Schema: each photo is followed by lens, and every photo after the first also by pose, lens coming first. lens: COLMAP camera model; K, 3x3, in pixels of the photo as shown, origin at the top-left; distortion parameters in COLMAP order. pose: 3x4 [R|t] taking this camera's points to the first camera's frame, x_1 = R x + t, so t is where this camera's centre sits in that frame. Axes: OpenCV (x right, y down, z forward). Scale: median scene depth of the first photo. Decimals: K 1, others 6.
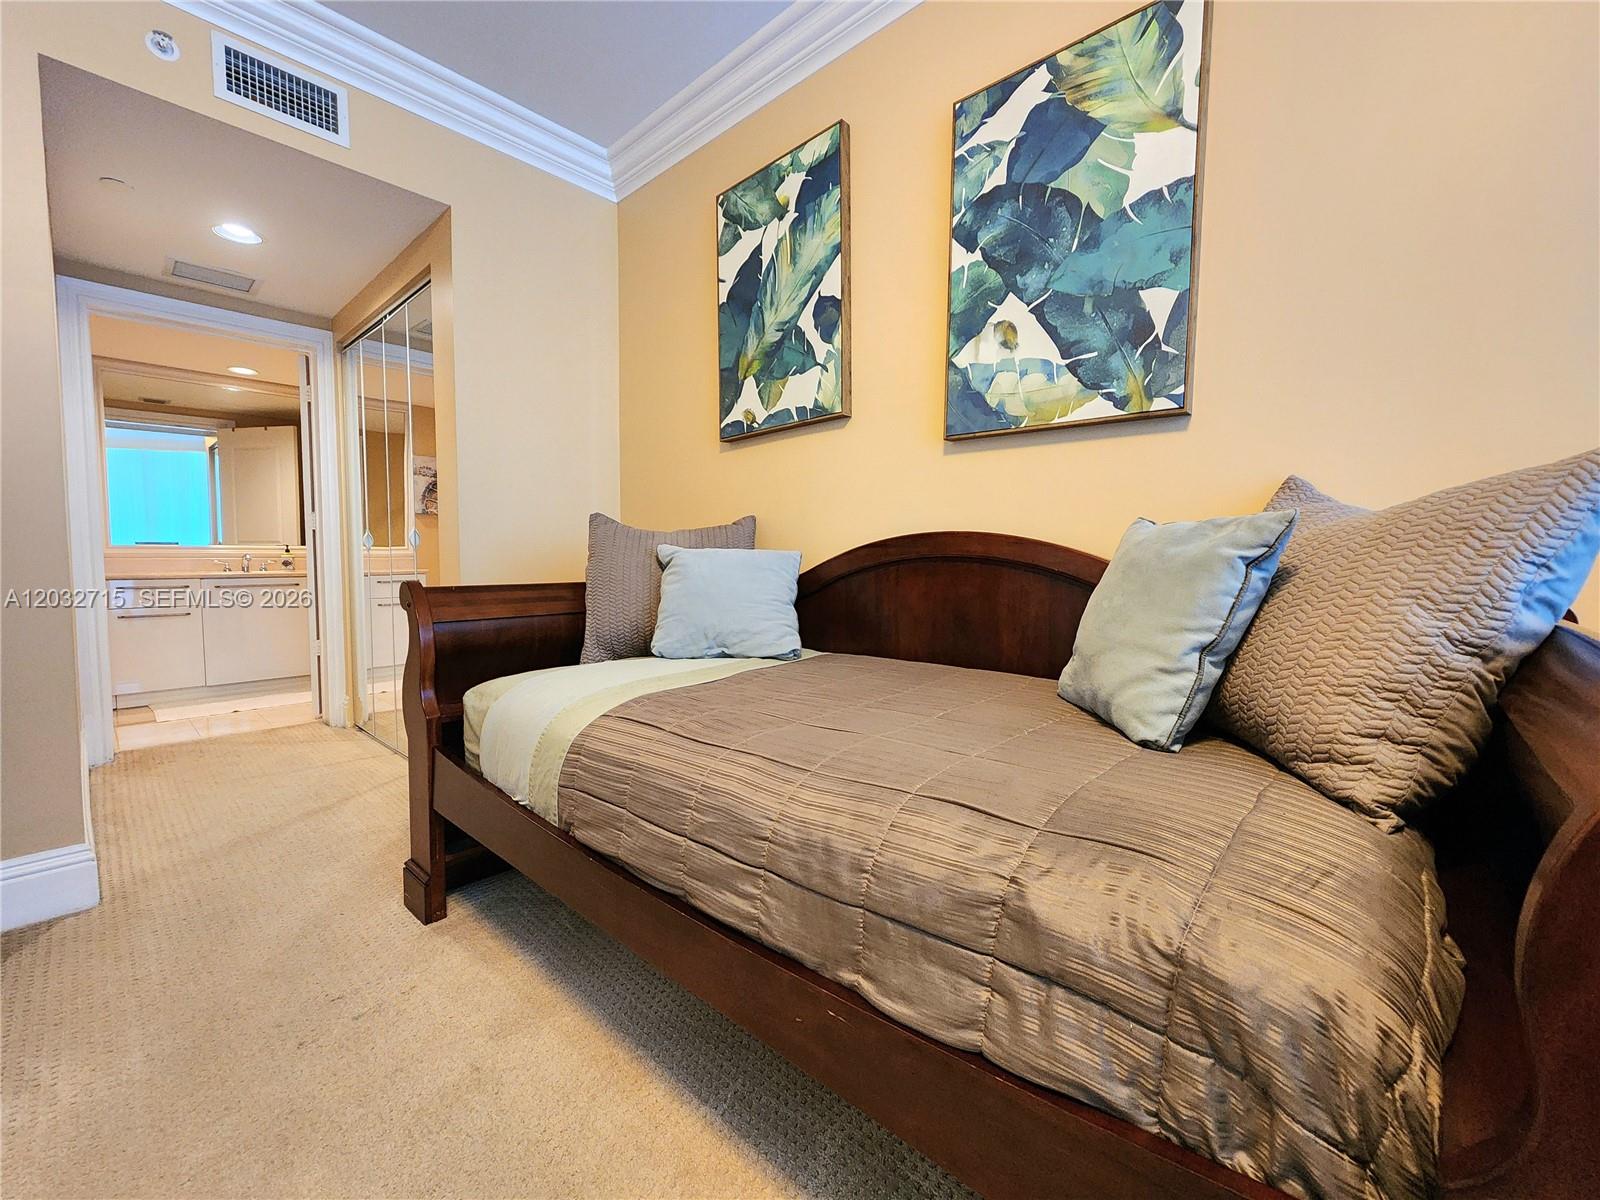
lens RADIAL K [[661.8, 0, 790.8], [0, 661.8, 598.5], [0, 0, 1]] dist [-0.002664, 0.002611]
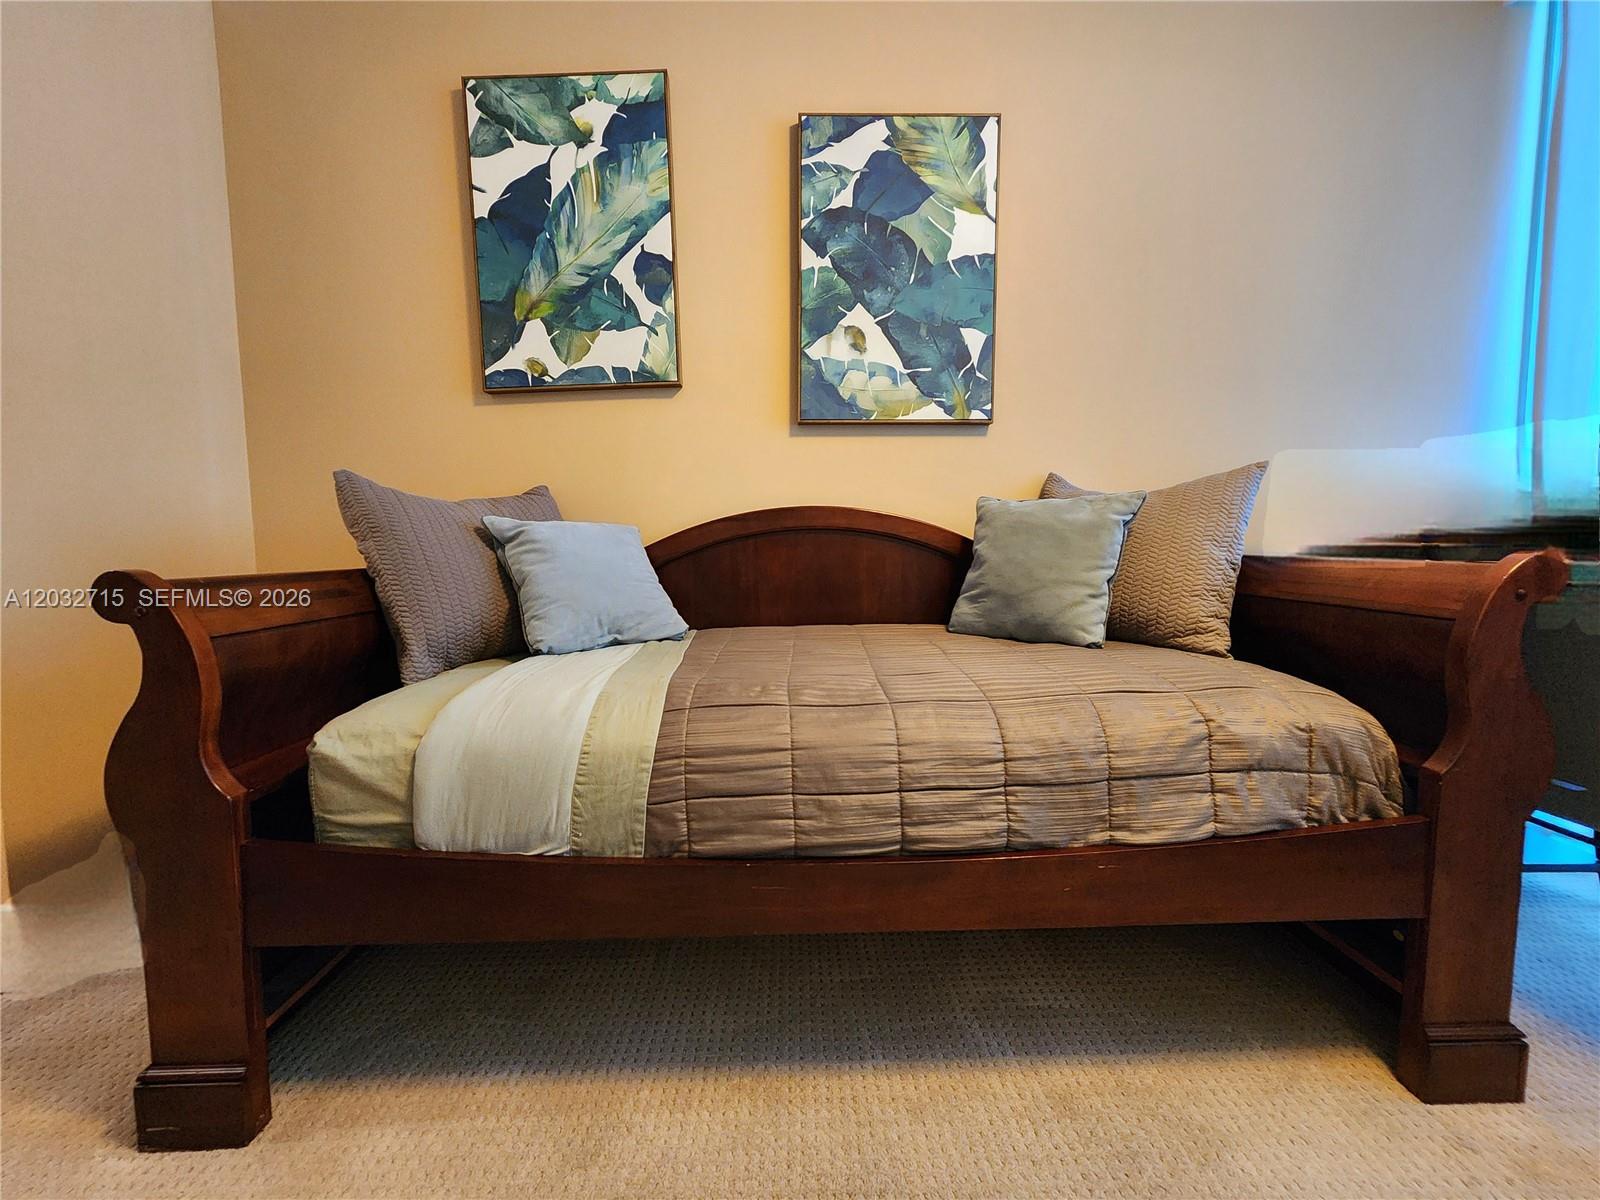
lens RADIAL K [[661.8, 0, 795.5], [0, 661.8, 602.3], [0, 0, 1]] dist [-0.002664, 0.002611]
pose [[0.722786, -0.073082, 0.687196, -0.567103], [0.060680, 0.997263, 0.042235, 0.010785], [-0.688402, 0.011173, 0.725243, 0.219796]]
